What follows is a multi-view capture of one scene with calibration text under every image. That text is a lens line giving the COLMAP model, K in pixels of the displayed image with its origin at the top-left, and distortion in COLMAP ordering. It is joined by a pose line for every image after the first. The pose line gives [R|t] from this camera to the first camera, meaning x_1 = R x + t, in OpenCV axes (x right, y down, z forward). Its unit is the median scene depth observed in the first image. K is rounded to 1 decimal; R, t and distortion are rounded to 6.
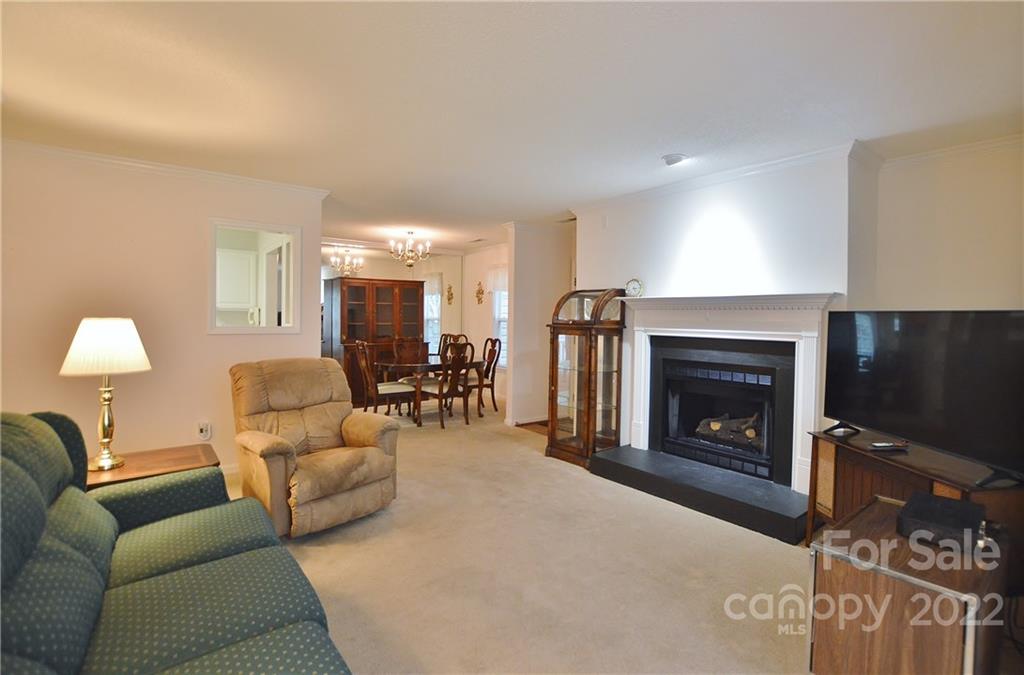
lens RADIAL K [[459.0, 0, 512.6], [0, 459.0, 323.7], [0, 0, 1]] dist [-0.000912, 0.000221]
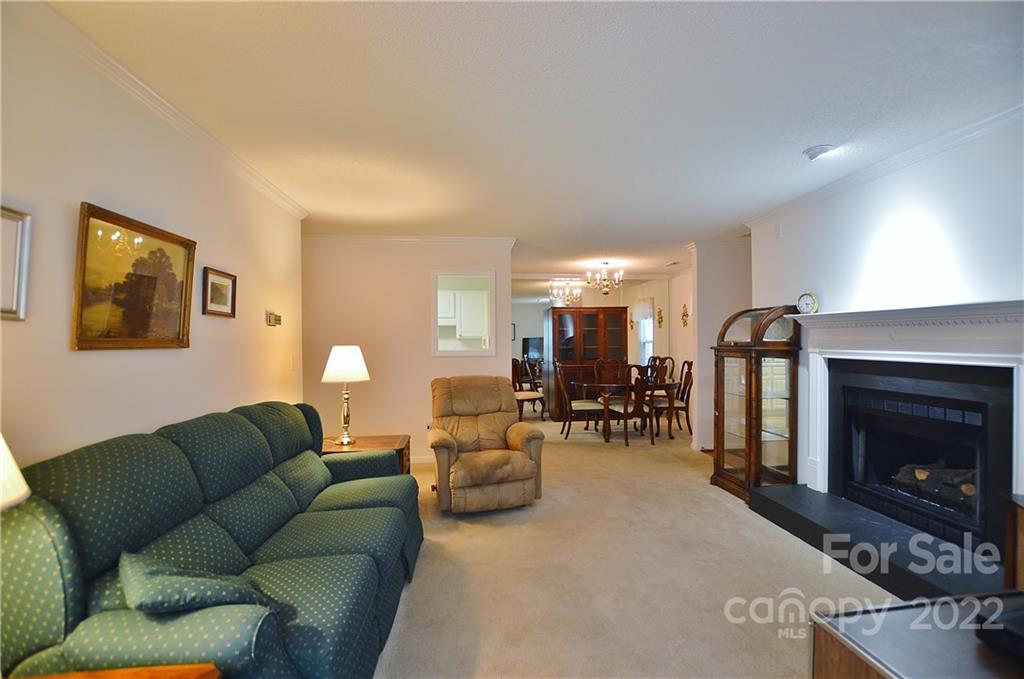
lens RADIAL K [[440.3, 0, 533.2], [0, 440.3, 342.1], [0, 0, 1]] dist [-0.000296, 0.000134]
pose [[0.867686, -0.015174, -0.496881, 0.229828], [0.010105, 0.999866, -0.012888, 0.000623], [0.497010, 0.006162, 0.867723, 0.019333]]
